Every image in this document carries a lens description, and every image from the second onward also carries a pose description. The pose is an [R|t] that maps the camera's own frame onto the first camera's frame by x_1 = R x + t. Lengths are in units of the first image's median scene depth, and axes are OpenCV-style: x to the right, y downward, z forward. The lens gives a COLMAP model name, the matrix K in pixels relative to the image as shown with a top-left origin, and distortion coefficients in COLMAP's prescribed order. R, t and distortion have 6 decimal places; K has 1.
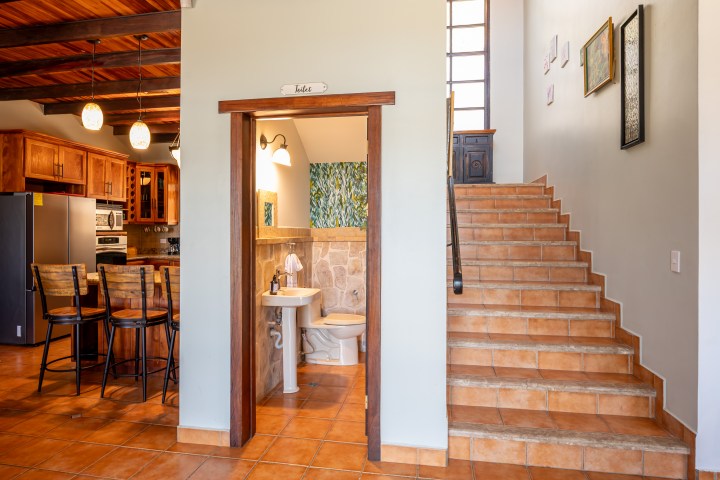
lens RADIAL K [[421.9, 0, 363.3], [0, 421.9, 236.2], [0, 0, 1]] dist [-0.002384, 0.001183]
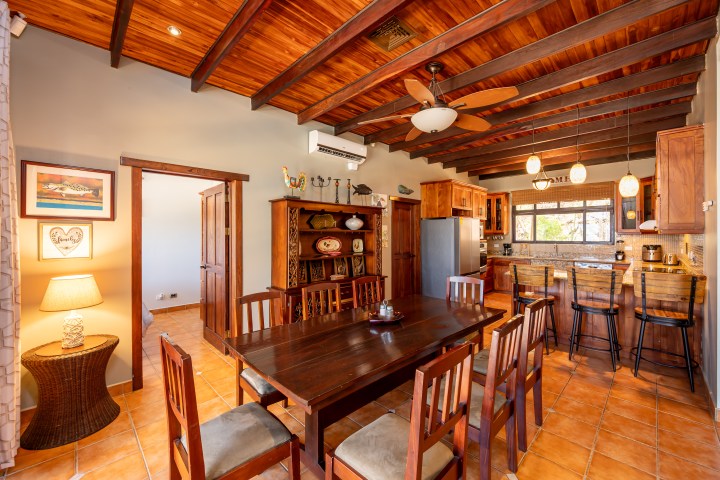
lens RADIAL K [[291.9, 0, 358.9], [0, 291.9, 234.7], [0, 0, 1]] dist [-0.004379, 0.000432]
pose [[0.828873, -0.002847, -0.559429, -0.430456], [-0.003601, 0.999939, -0.010424, -0.019307], [0.559425, 0.010655, 0.828813, -0.144116]]
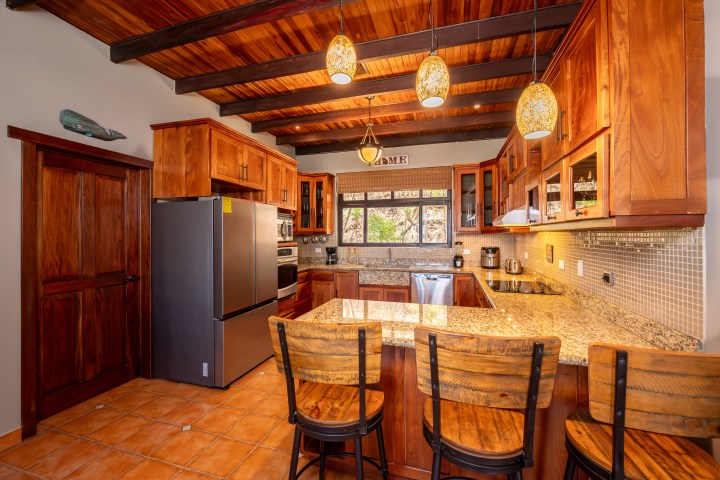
lens RADIAL K [[291.9, 0, 360.9], [0, 291.9, 239.3], [0, 0, 1]] dist [-0.004379, 0.000432]
pose [[0.995125, -0.002065, -0.098601, -0.427526], [0.001972, 0.999998, -0.001041, -0.019818], [0.098602, 0.000841, 0.995127, 0.437099]]
